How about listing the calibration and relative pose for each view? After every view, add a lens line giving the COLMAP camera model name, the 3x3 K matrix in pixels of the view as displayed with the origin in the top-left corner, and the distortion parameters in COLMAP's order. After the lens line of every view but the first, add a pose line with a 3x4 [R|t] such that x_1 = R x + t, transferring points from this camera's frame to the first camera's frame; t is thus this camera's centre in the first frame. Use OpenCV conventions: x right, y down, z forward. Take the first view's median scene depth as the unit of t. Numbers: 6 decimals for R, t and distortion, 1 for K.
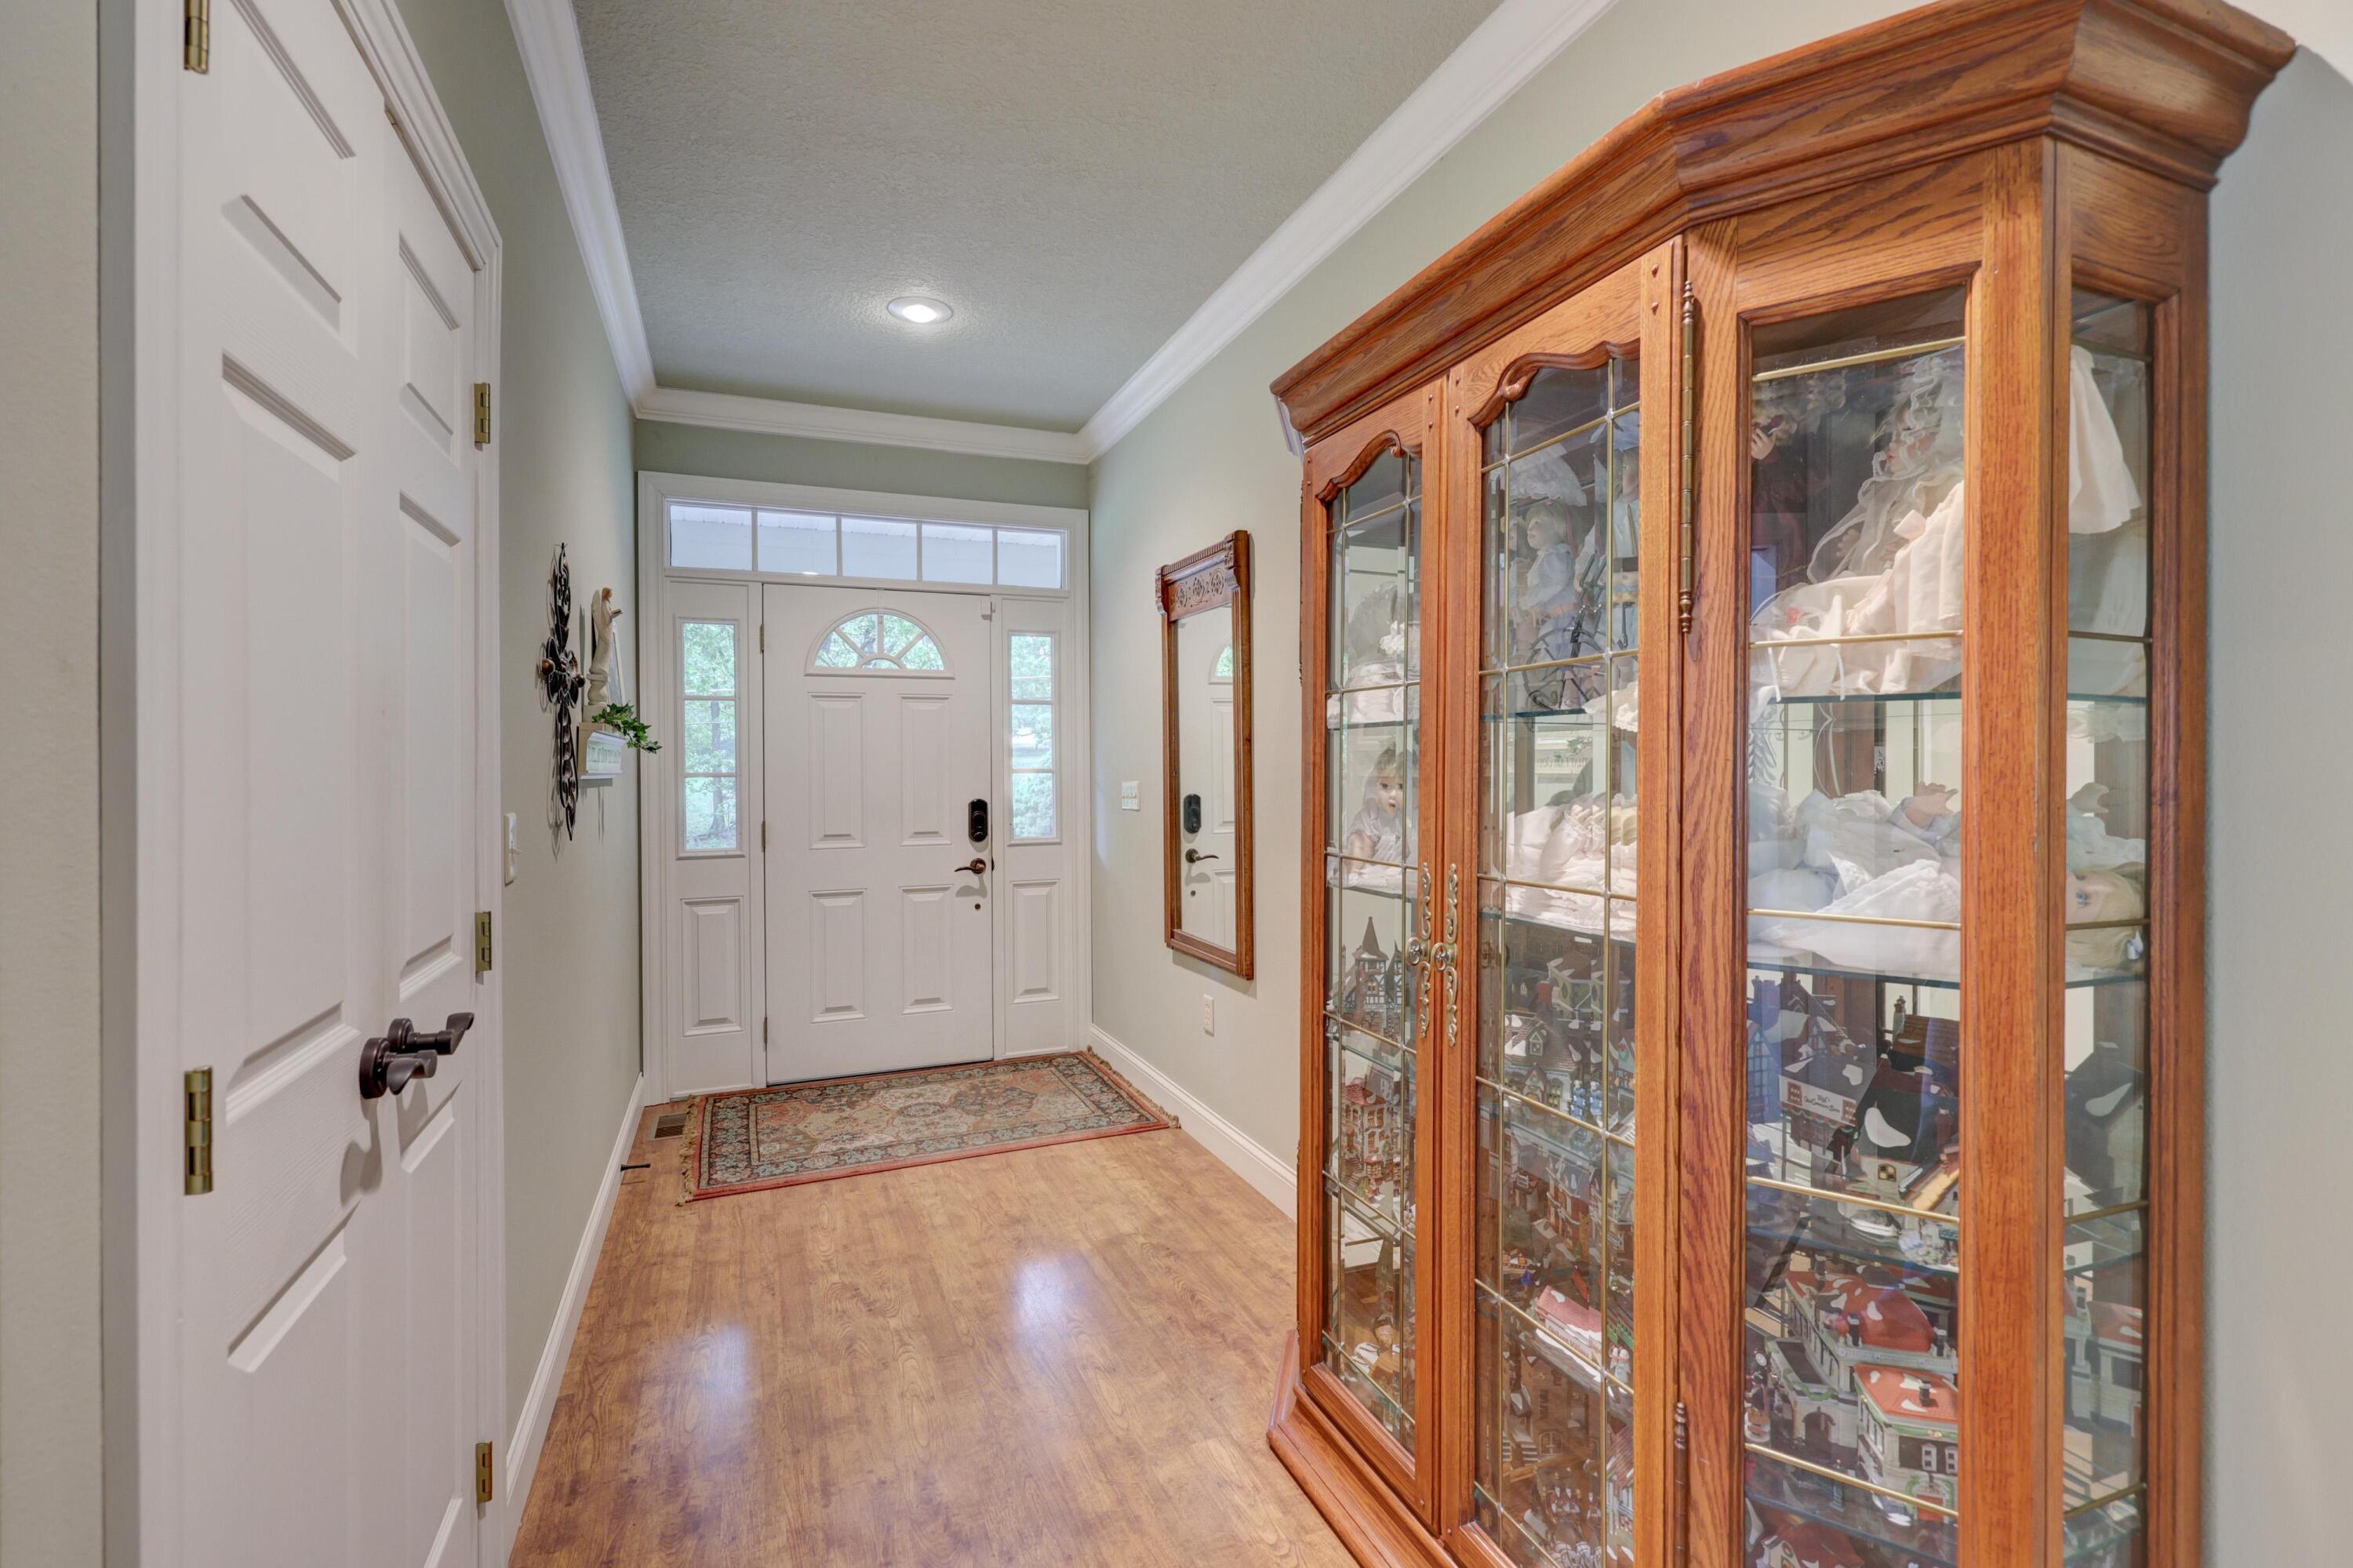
lens RADIAL K [[1068.4, 0, 1180.4], [0, 1068.4, 772.6], [0, 0, 1]] dist [0.001492, 0.000046]
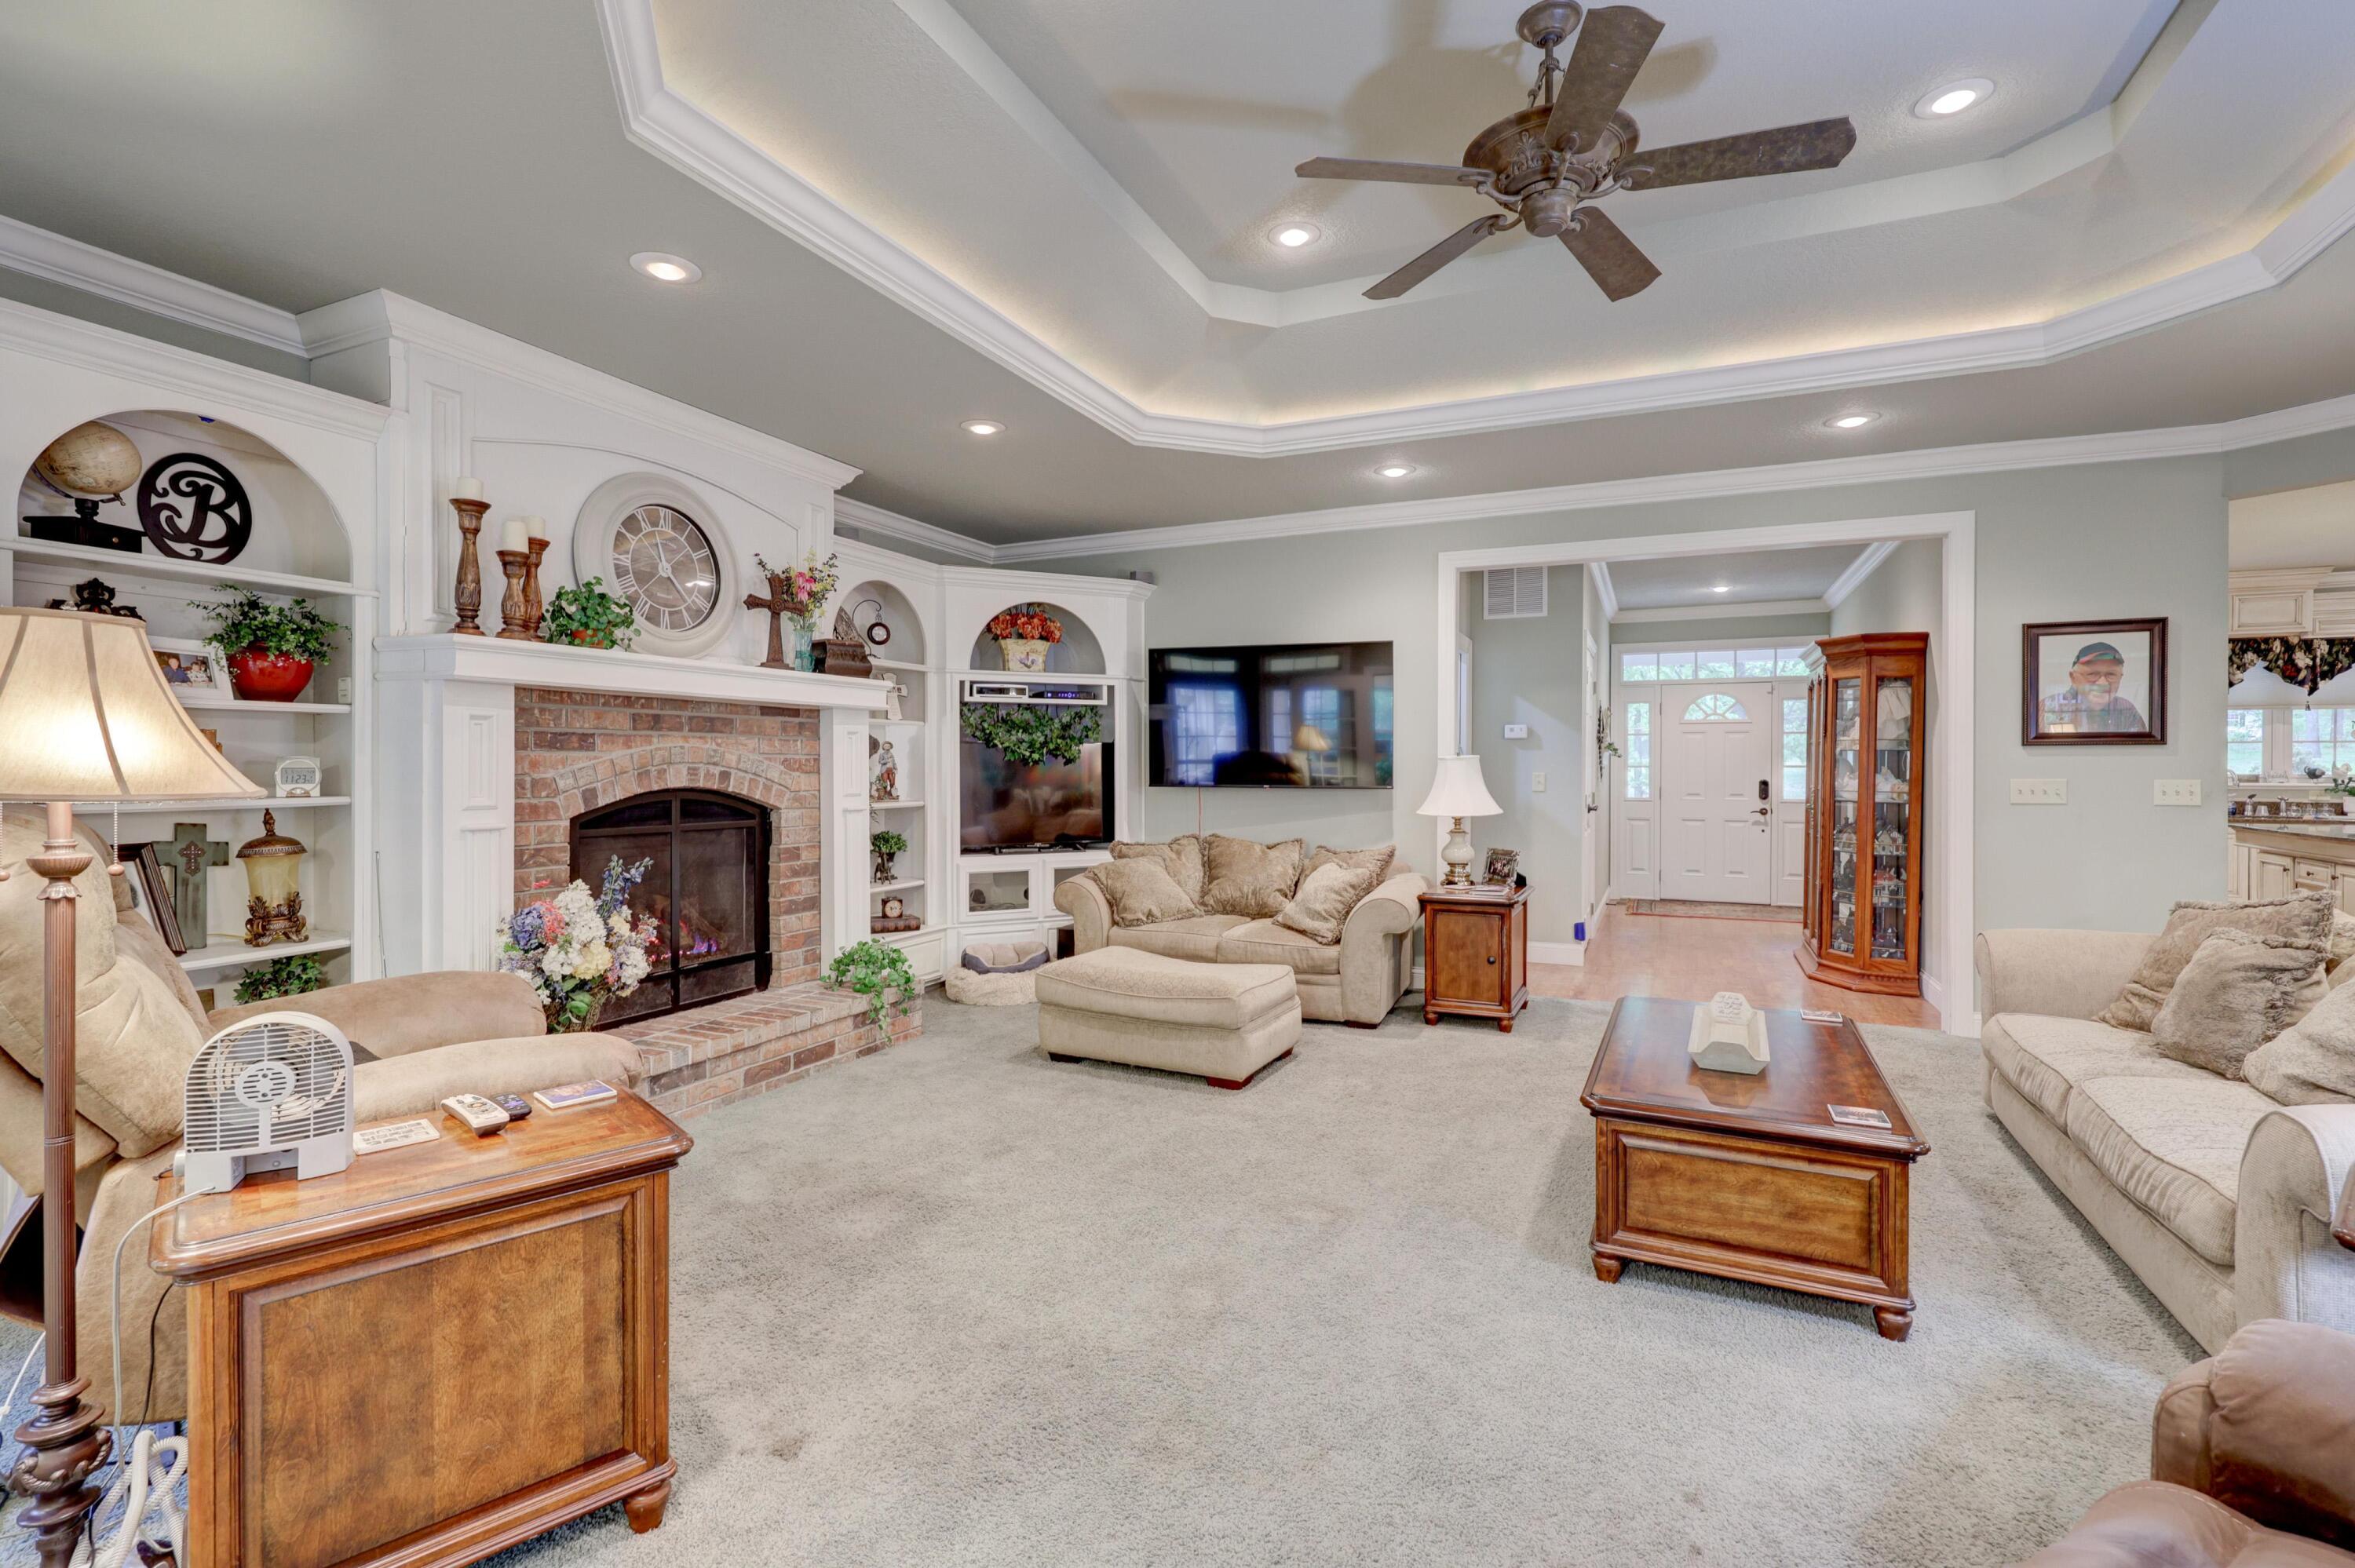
lens RADIAL K [[1069.1, 0, 1175.1], [0, 1069.1, 781.0], [0, 0, 1]] dist [0.001492, 0.000046]
pose [[0.671556, 0.015392, -0.740794, 0.628386], [-0.018156, 0.999826, 0.004316, 0.041940], [0.740731, 0.010551, 0.671719, -1.352401]]
